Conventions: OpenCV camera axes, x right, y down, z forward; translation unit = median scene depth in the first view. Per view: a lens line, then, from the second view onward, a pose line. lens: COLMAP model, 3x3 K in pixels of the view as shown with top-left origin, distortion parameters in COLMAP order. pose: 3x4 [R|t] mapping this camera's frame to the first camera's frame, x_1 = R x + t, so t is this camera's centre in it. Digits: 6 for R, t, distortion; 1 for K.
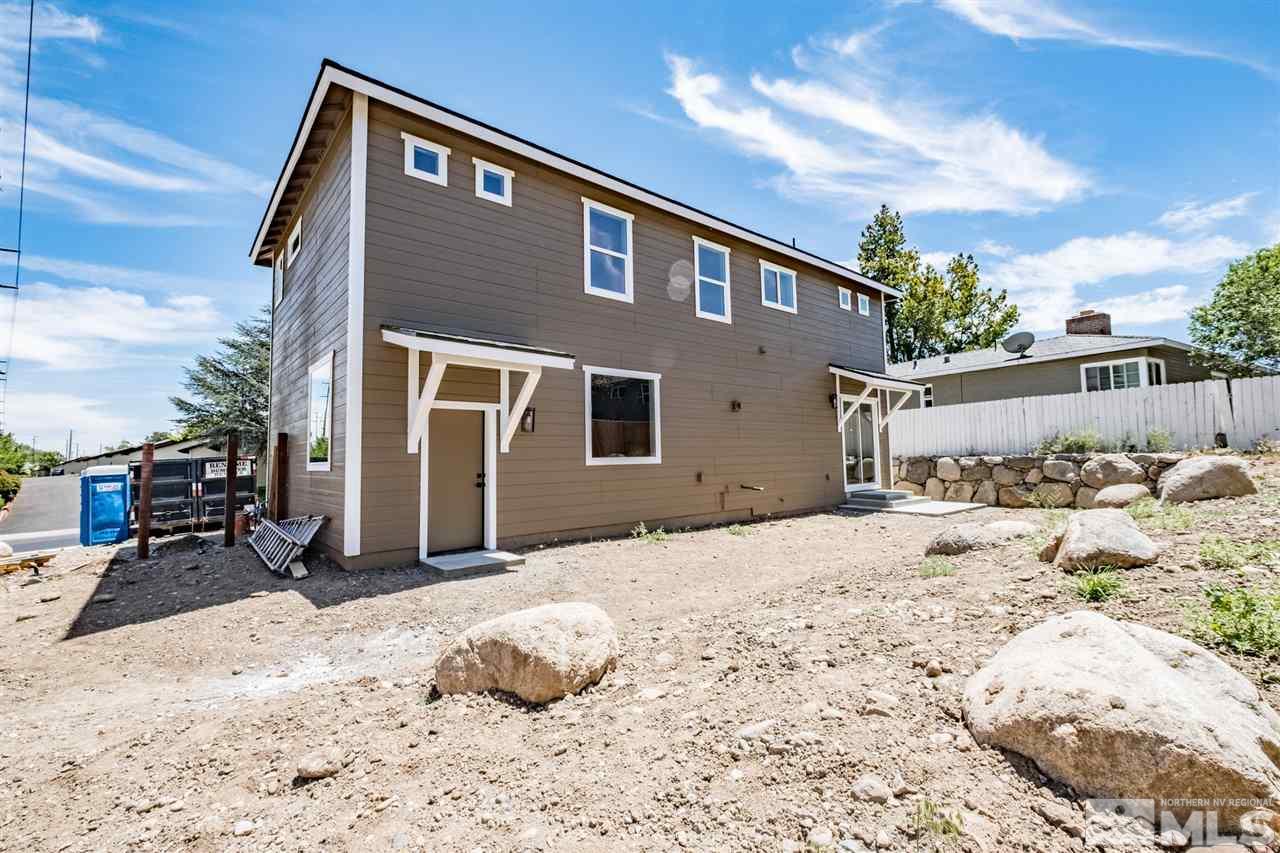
lens RADIAL K [[561.1, 0, 644.6], [0, 561.1, 418.7], [0, 0, 1]] dist [-0.002250, -0.000463]
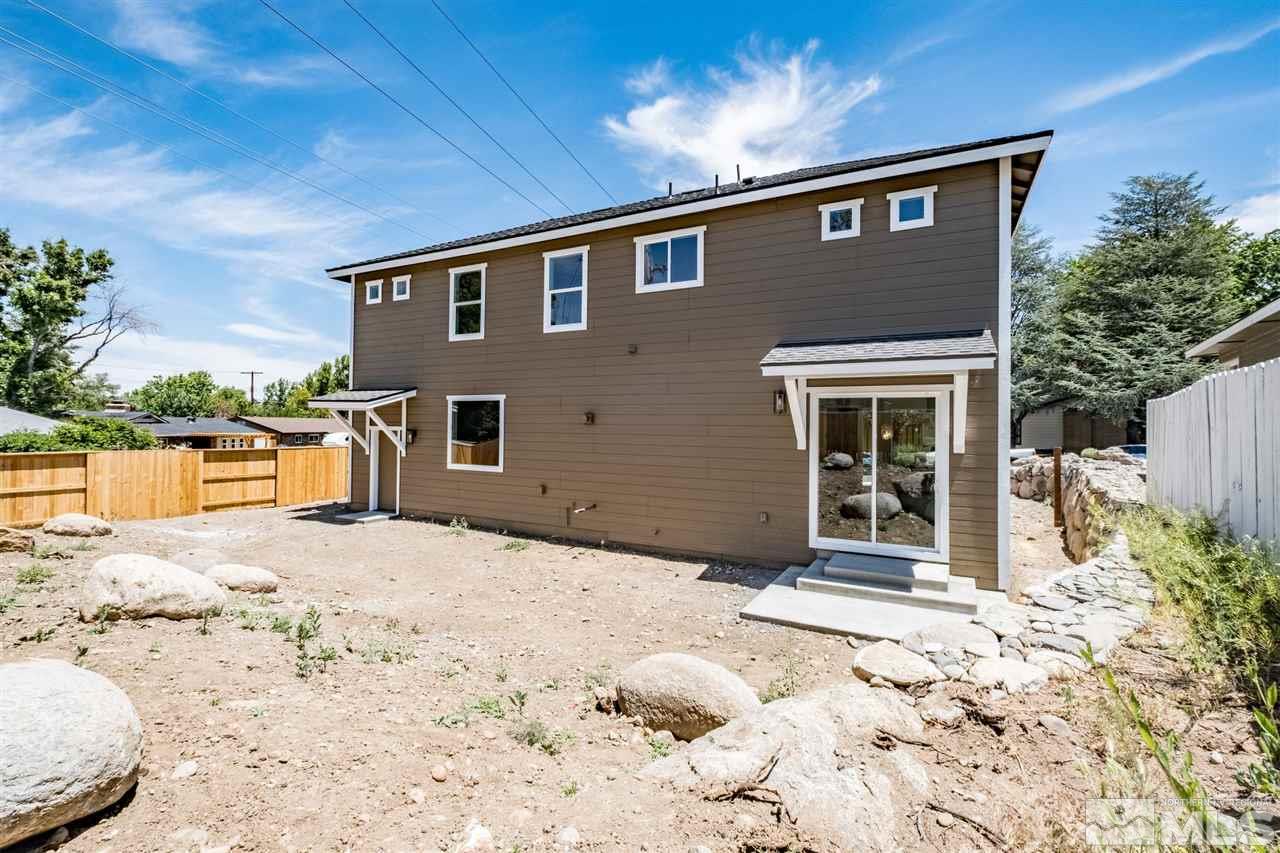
lens RADIAL K [[484.4, 0, 738.0], [0, 484.4, 482.9], [0, 0, 1]] dist [0.001616, 0.000016]
pose [[0.444689, 0.048372, -0.894378, 1.036403], [0.000425, 0.998529, 0.054217, 0.042901], [0.895685, -0.024489, 0.444015, 0.900678]]
